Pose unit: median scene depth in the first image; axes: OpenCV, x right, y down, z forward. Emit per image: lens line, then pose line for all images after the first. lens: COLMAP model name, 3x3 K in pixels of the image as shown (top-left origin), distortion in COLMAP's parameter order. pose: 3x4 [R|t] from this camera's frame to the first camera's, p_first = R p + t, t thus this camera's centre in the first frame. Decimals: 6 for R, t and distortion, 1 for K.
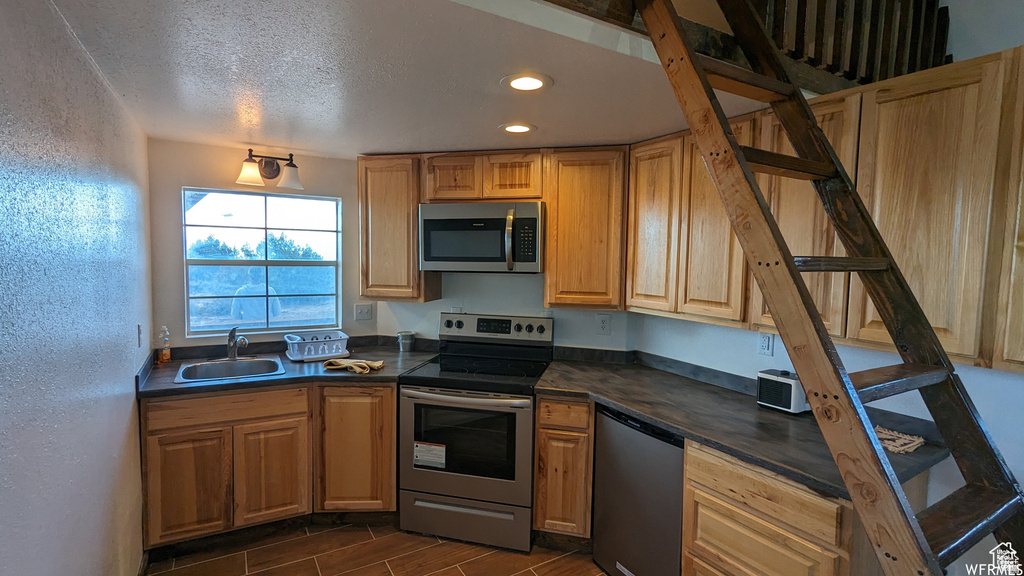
lens RADIAL K [[482.1, 0, 510.3], [0, 482.1, 292.6], [0, 0, 1]] dist [-0.002665, -0.000852]
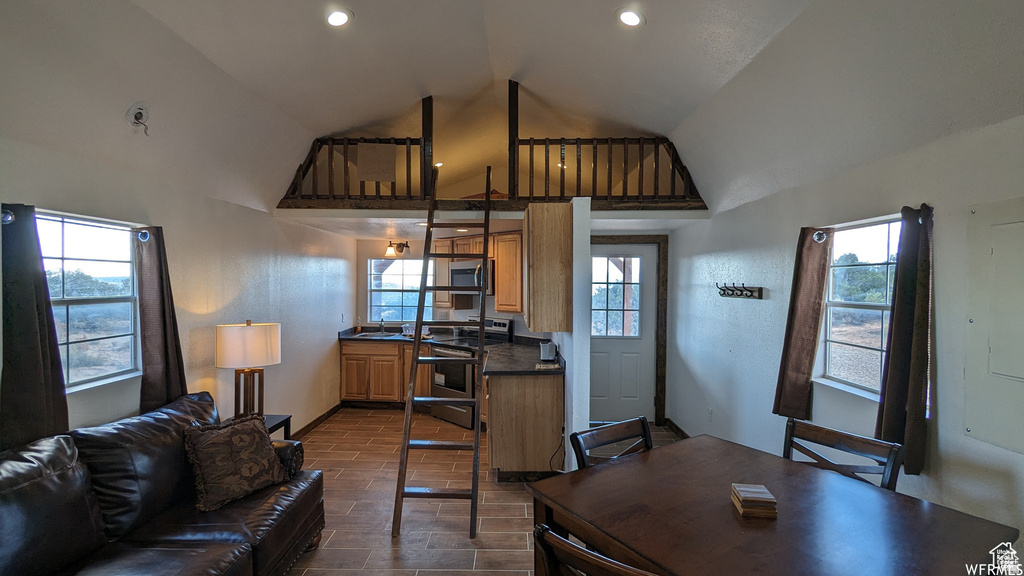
lens RADIAL K [[482.1, 0, 510.3], [0, 482.1, 292.6], [0, 0, 1]] dist [-0.002665, -0.000852]
pose [[0.855677, -0.002032, -0.517507, 1.162942], [-0.032646, 0.997789, -0.057896, 0.062639], [0.516480, 0.066435, 0.853718, -0.666781]]
